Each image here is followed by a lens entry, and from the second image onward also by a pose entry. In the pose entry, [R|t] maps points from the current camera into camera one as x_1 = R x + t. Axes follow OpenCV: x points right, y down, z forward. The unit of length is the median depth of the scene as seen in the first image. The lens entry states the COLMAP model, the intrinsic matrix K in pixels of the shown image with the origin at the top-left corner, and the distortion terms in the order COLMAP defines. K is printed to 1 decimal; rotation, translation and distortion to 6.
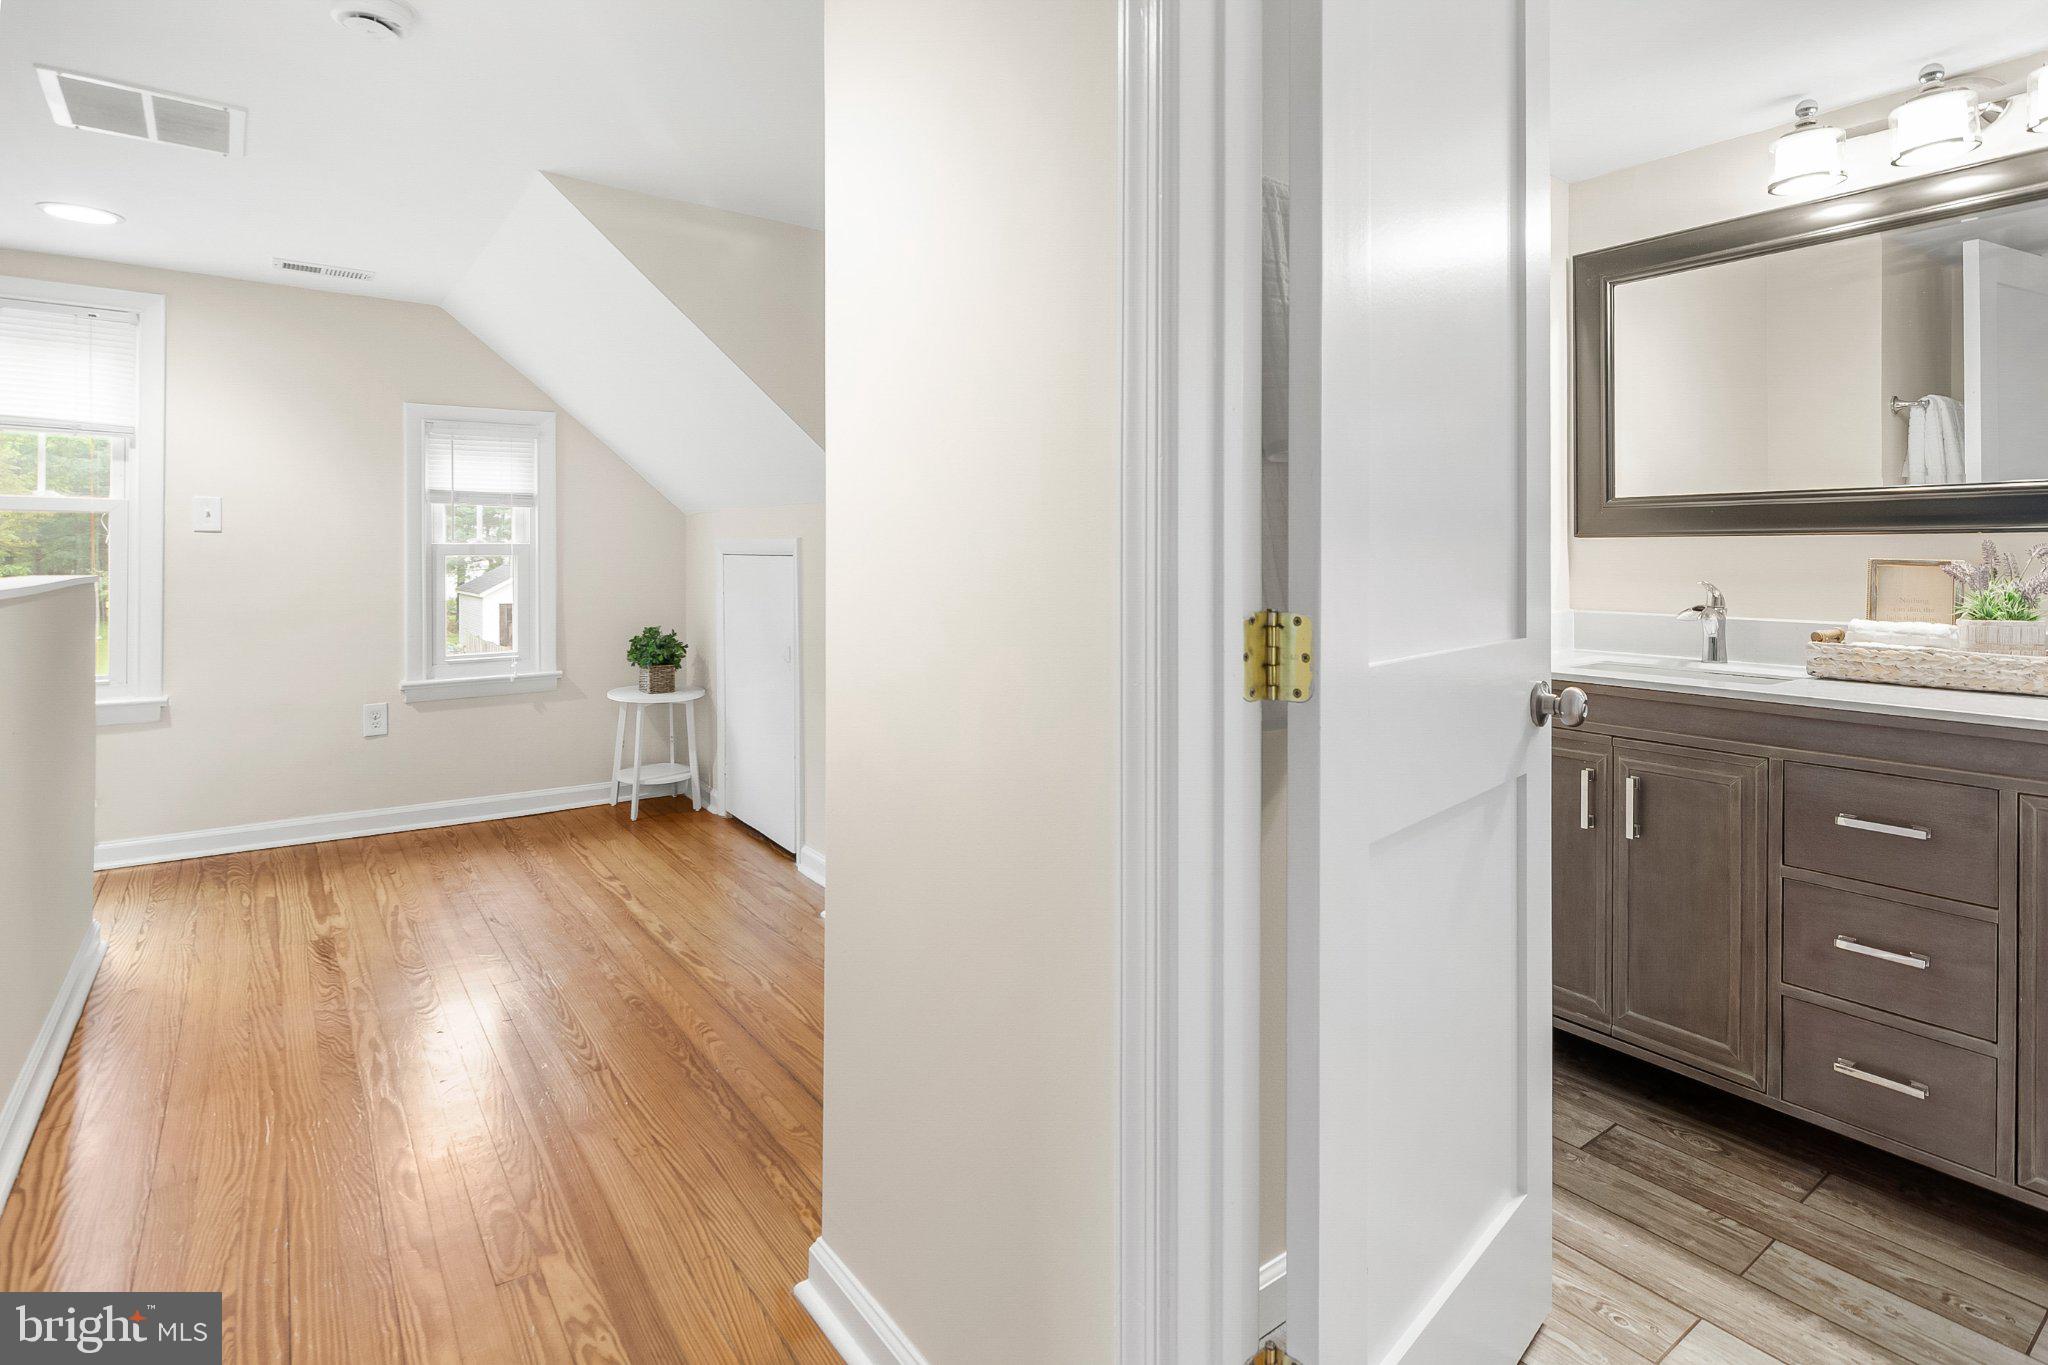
lens RADIAL K [[1031.6, 0, 1021.5], [0, 1031.6, 568.7], [0, 0, 1]] dist [-0.002791, -0.000842]
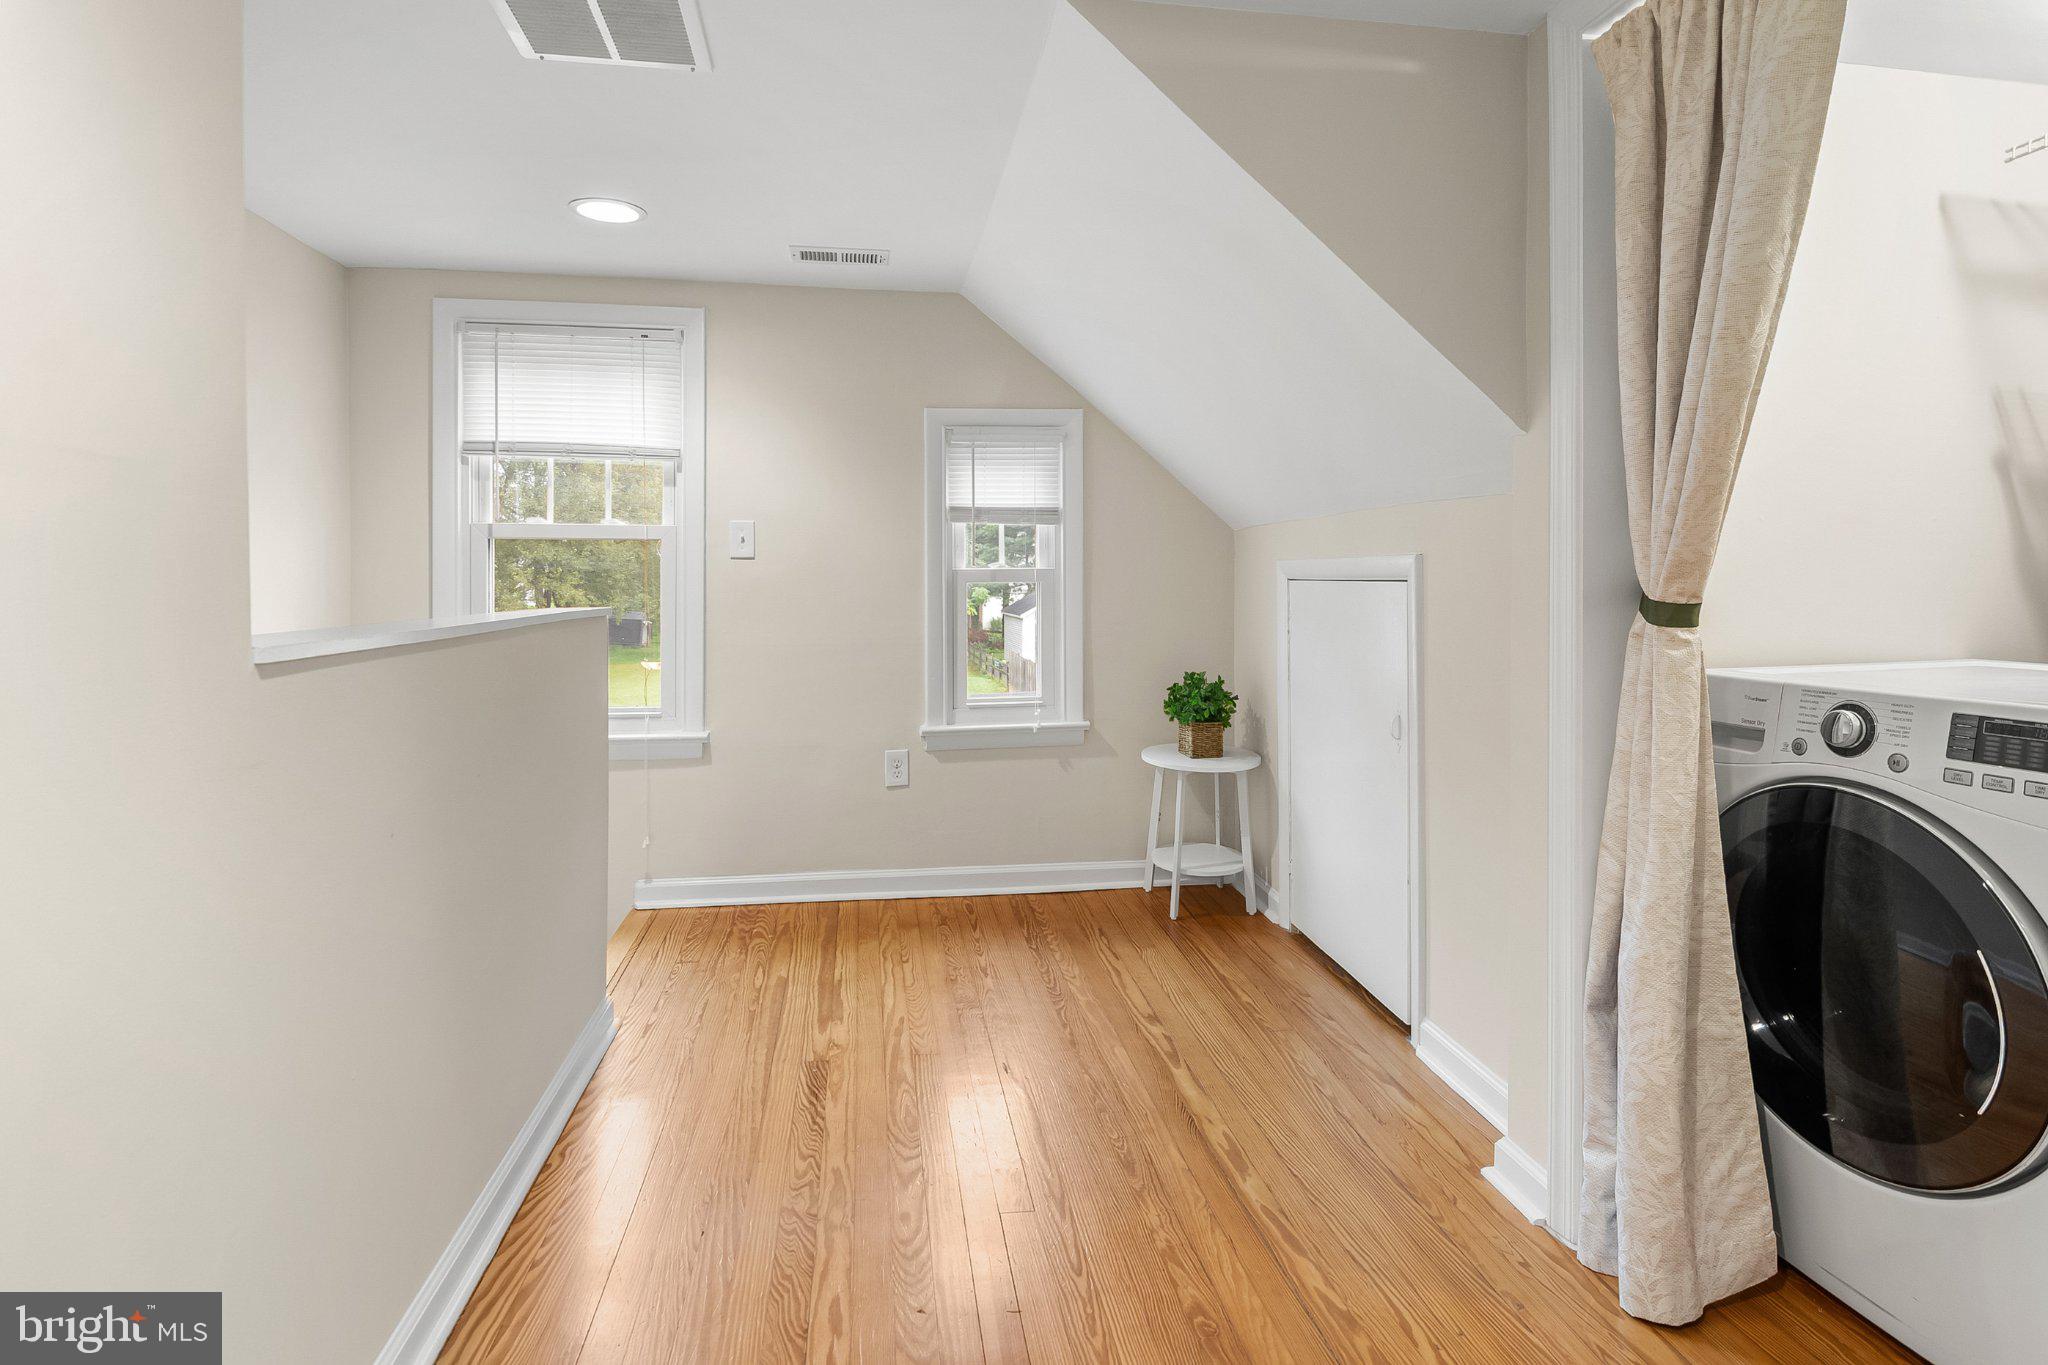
lens RADIAL K [[1031.6, 0, 1021.5], [0, 1031.6, 568.7], [0, 0, 1]] dist [-0.002791, -0.000842]
pose [[0.885452, -0.009171, -0.464641, -0.121345], [-0.001648, 0.999737, -0.022873, -0.005075], [0.464728, 0.021019, 0.885204, 0.267498]]
